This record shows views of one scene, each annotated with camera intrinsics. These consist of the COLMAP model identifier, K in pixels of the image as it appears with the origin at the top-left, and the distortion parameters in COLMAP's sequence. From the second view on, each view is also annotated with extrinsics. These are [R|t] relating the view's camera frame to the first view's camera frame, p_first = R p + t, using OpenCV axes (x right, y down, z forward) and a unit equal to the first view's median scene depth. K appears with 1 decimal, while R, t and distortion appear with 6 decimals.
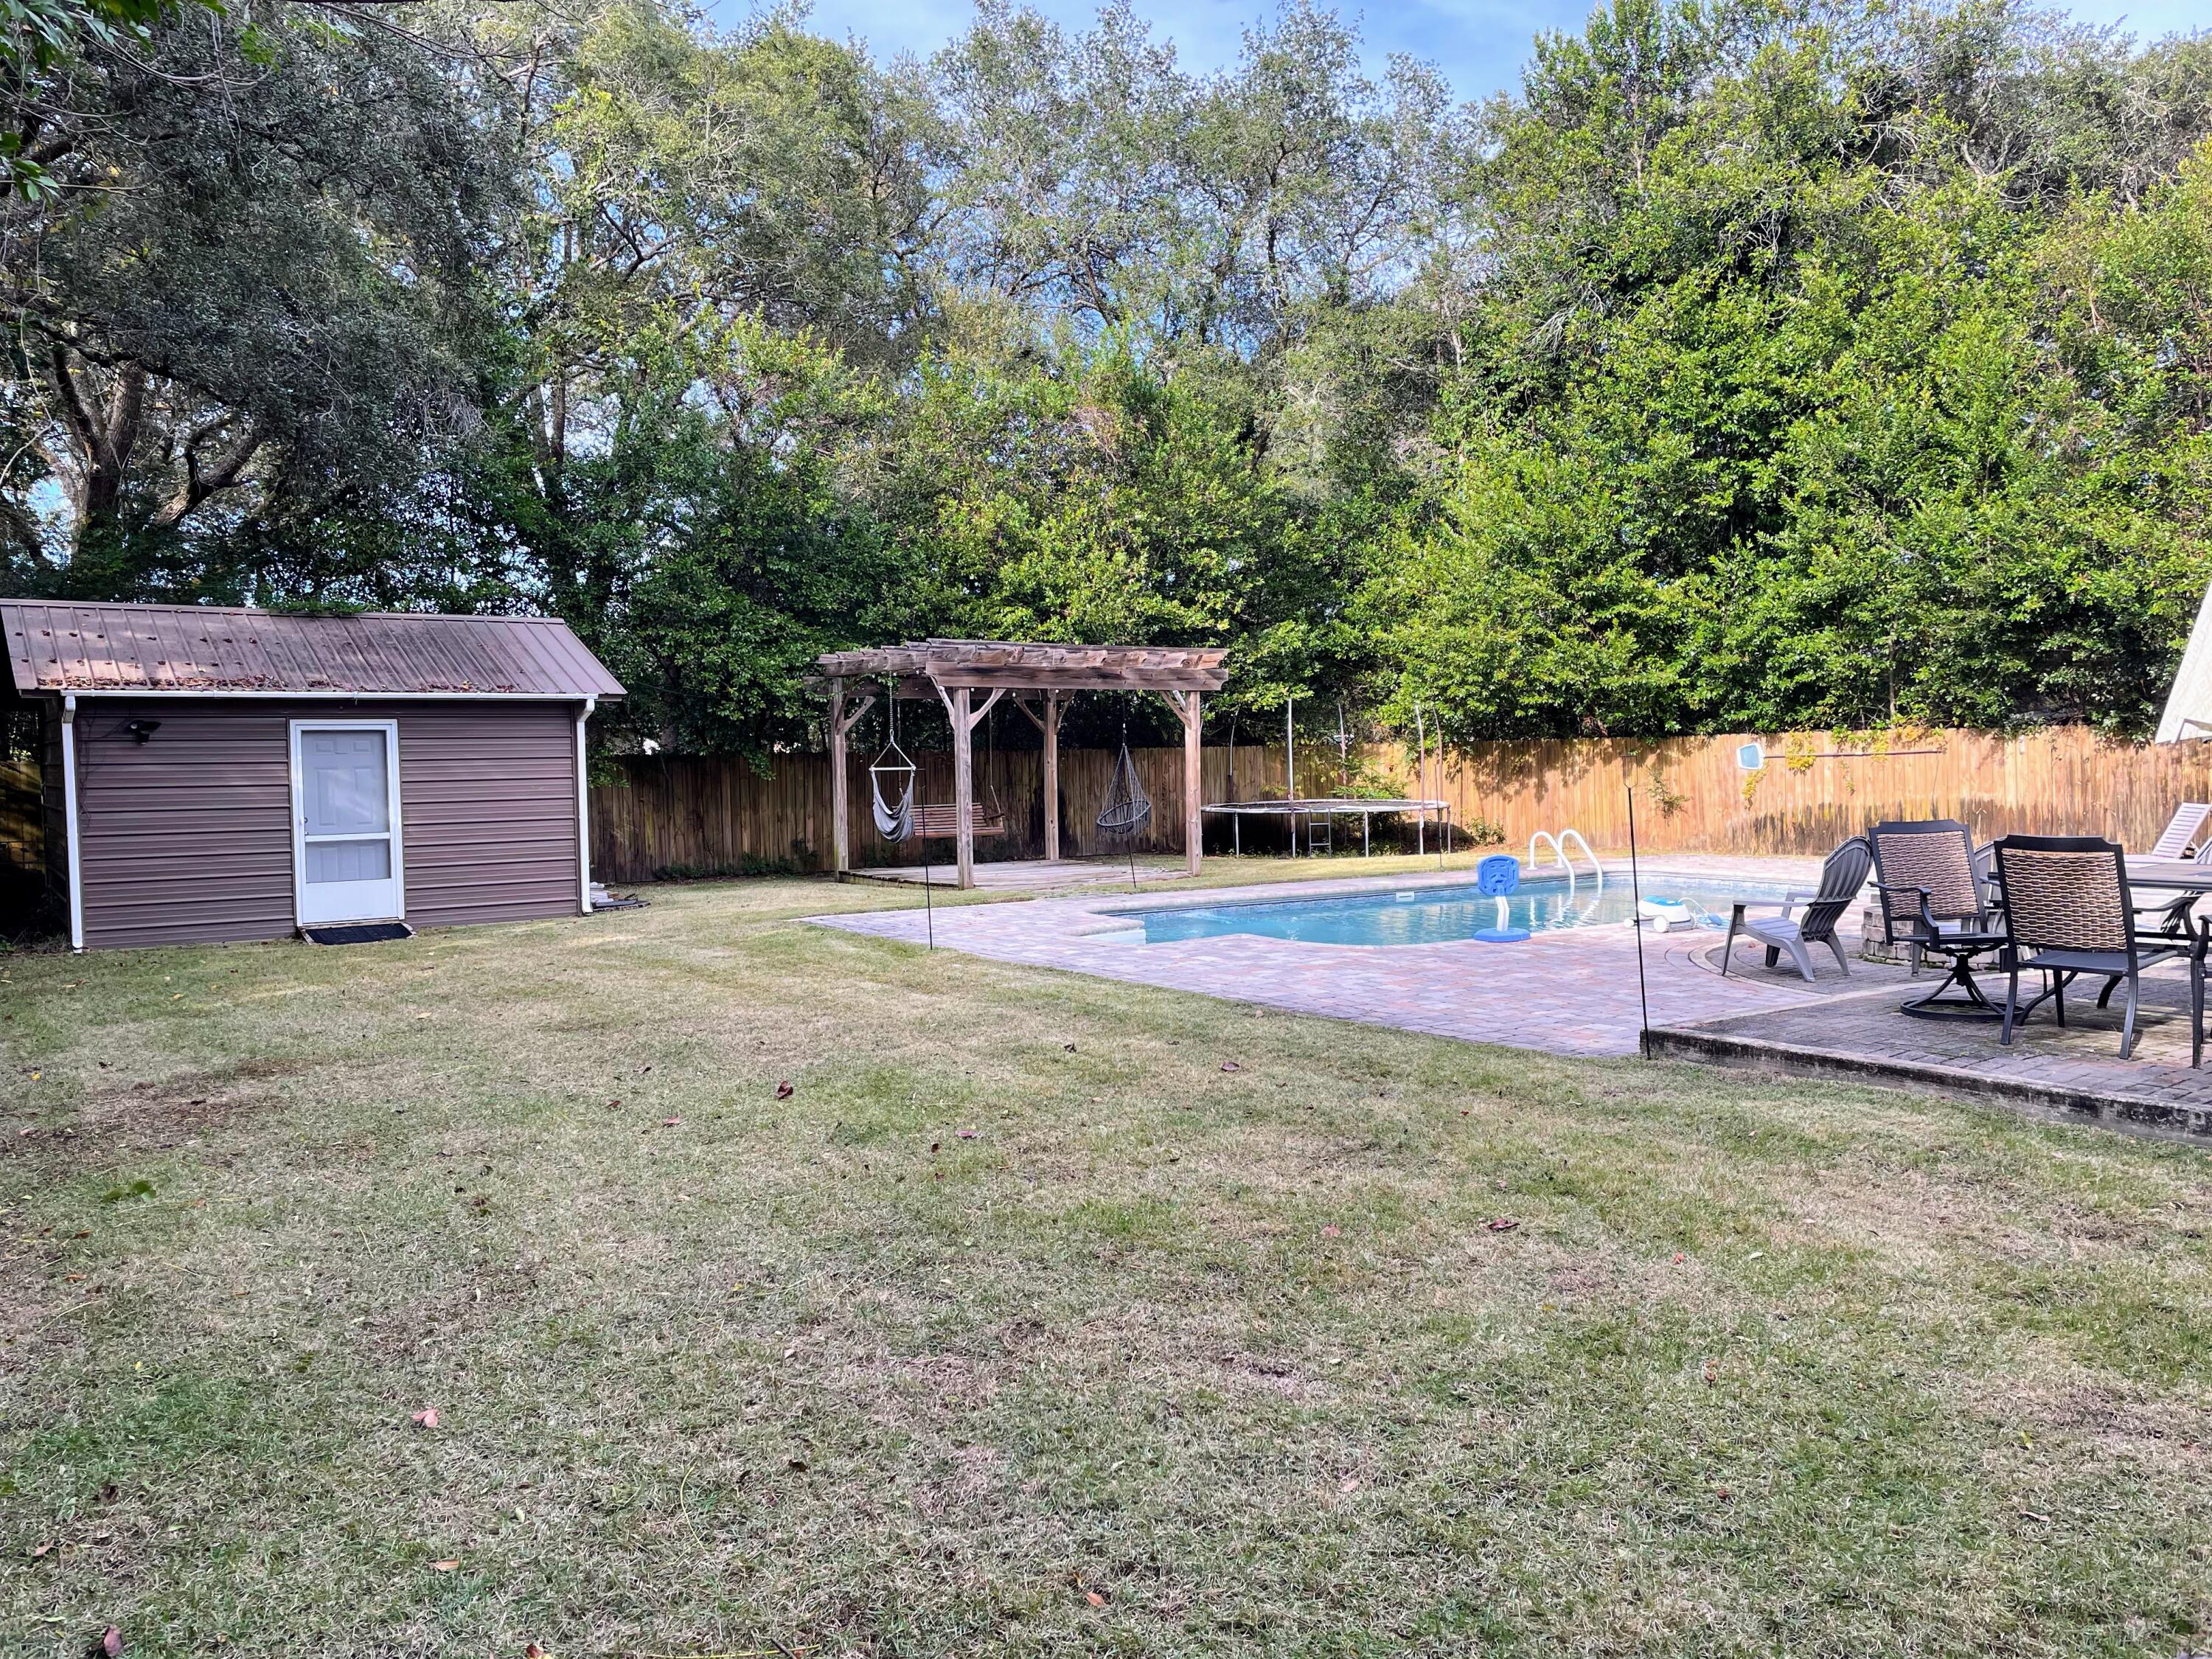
lens RADIAL K [[1687.2, 0, 1015.7], [0, 1687.2, 836.4], [0, 0, 1]] dist [0.025189, 0.000205]
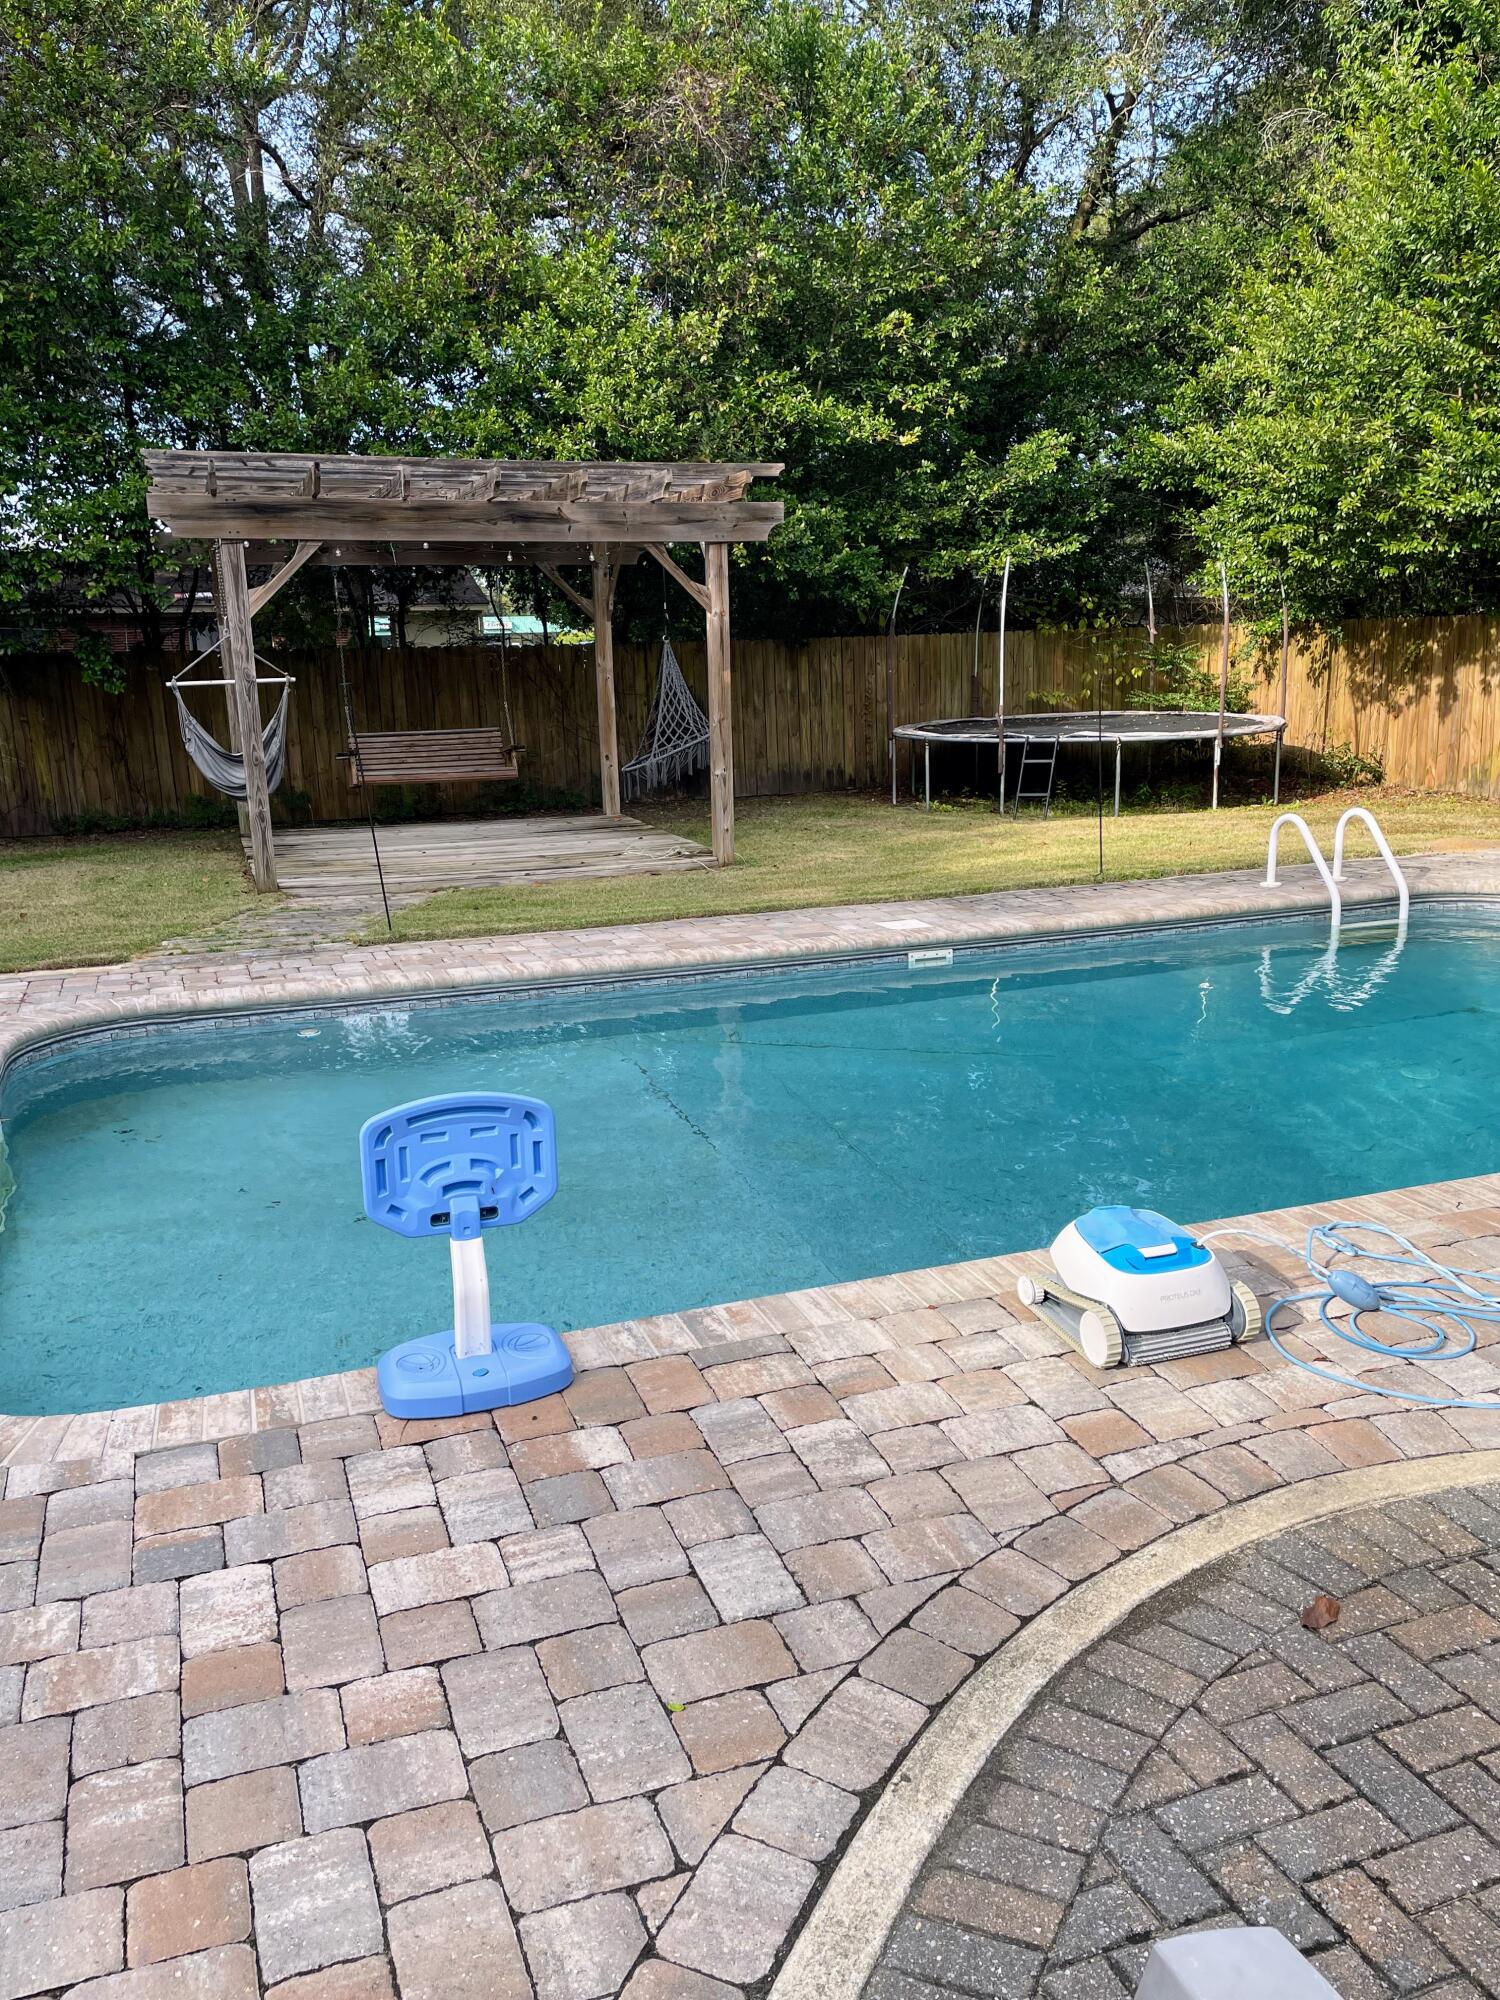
lens RADIAL K [[1492.8, 0, 750.0], [0, 1492.8, 1000.0], [0, 0, 1]] dist [0.111035, -0.162009]
pose [[0.970992, 0.049620, -0.233905, 0.225041], [-0.003271, 0.980895, 0.194508, -0.030789], [0.239088, -0.188101, 0.952604, 0.443610]]
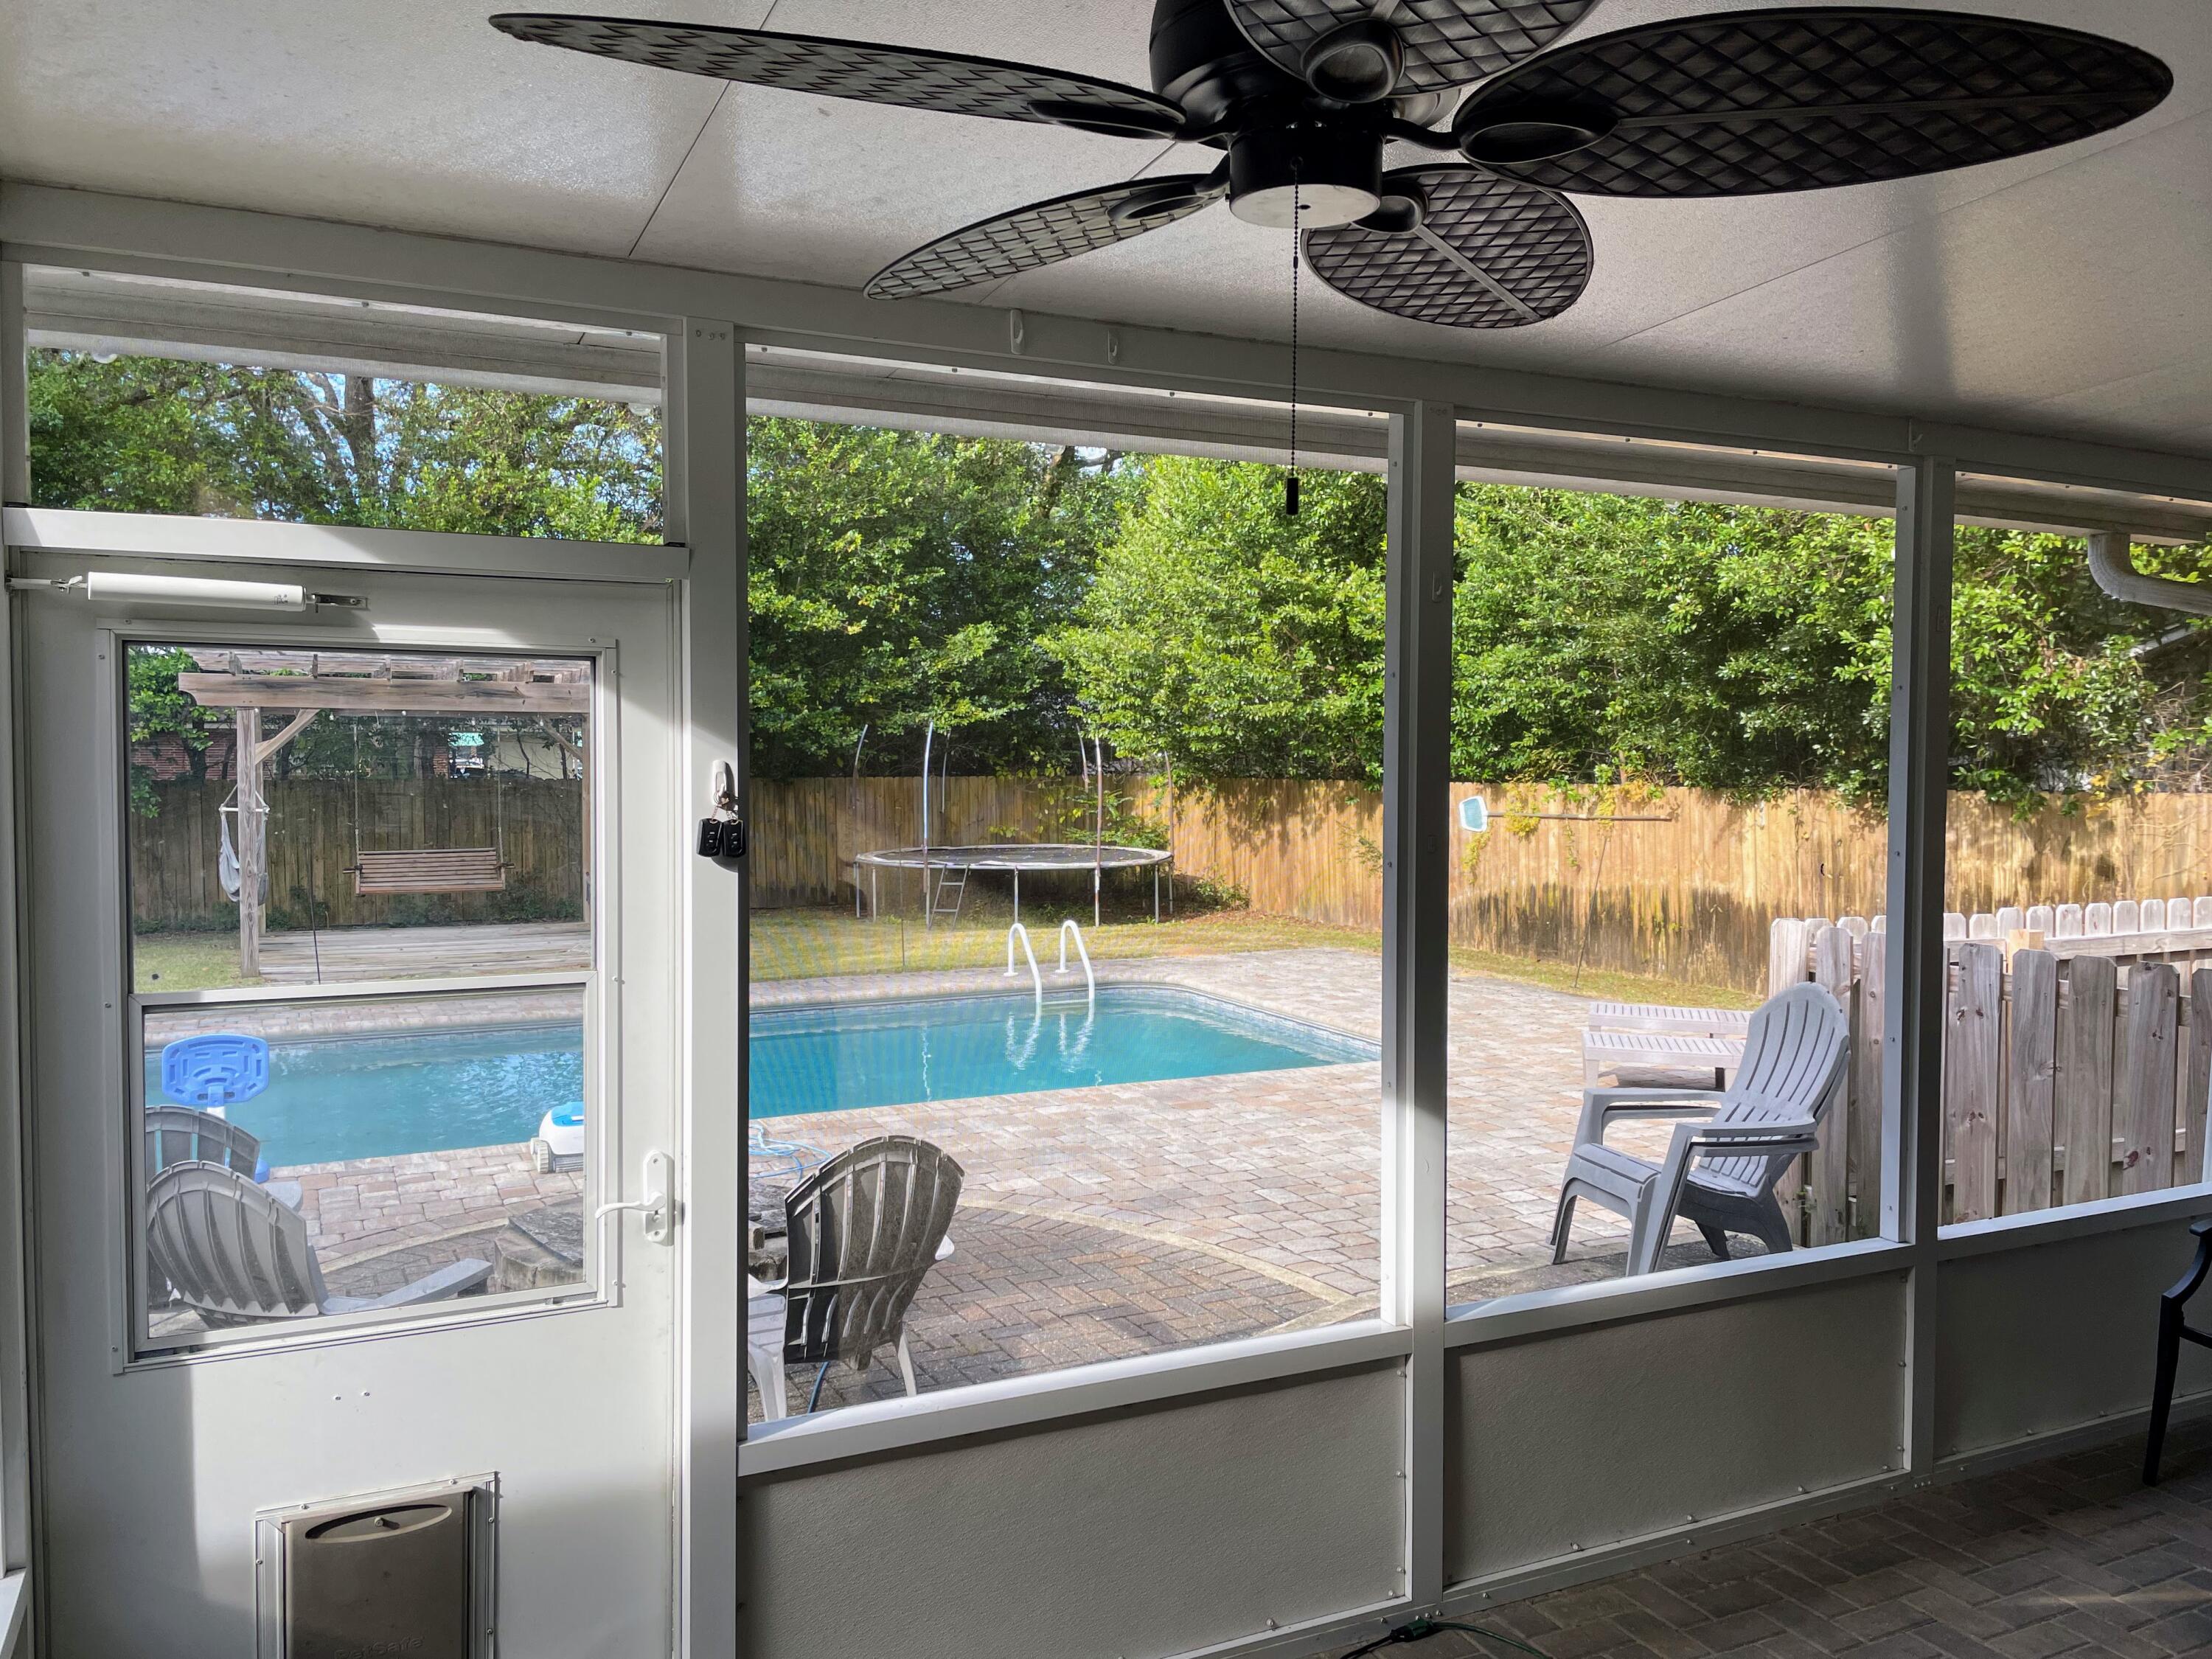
lens RADIAL K [[1651.0, 0, 1106.0], [0, 1651.0, 829.5], [0, 0, 1]] dist [0.111035, -0.162009]
pose [[0.988922, 0.024660, -0.146371, 0.384303], [-0.024331, 0.999696, 0.004042, -0.039516], [0.146426, -0.000436, 0.989222, 0.271636]]
